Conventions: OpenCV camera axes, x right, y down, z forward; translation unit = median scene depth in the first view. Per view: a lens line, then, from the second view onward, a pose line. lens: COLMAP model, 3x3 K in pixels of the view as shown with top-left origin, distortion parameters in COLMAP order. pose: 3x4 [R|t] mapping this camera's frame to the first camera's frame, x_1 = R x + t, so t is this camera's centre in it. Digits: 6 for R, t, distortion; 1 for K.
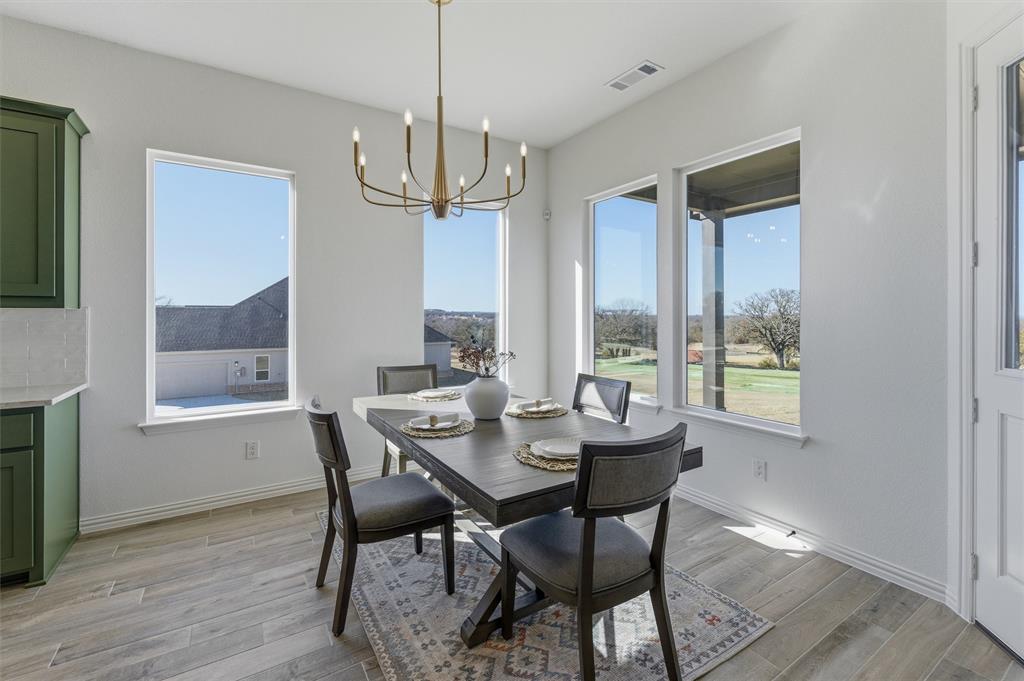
lens RADIAL K [[446.3, 0, 513.2], [0, 446.3, 313.4], [0, 0, 1]] dist [0.001010, 0.000385]
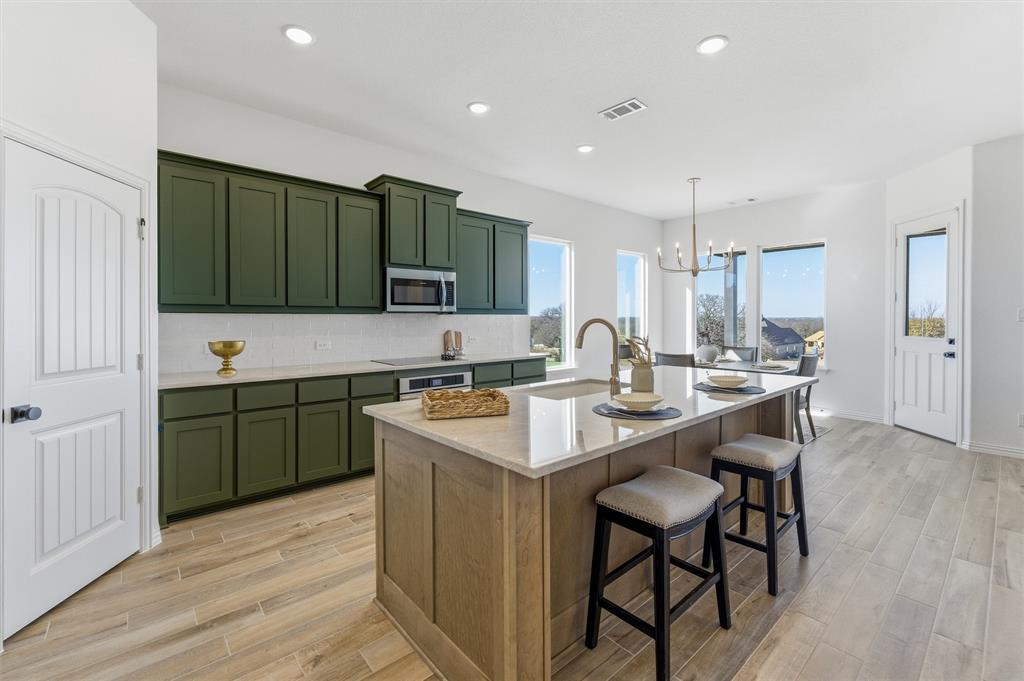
lens RADIAL K [[440.6, 0, 512.5], [0, 440.6, 319.8], [0, 0, 1]] dist [-0.001102, -0.000080]
pose [[0.988984, 0.000543, 0.148024, -1.526982], [-0.002234, 0.999934, 0.011255, -0.012014], [-0.148008, -0.011462, 0.988920, -1.202154]]
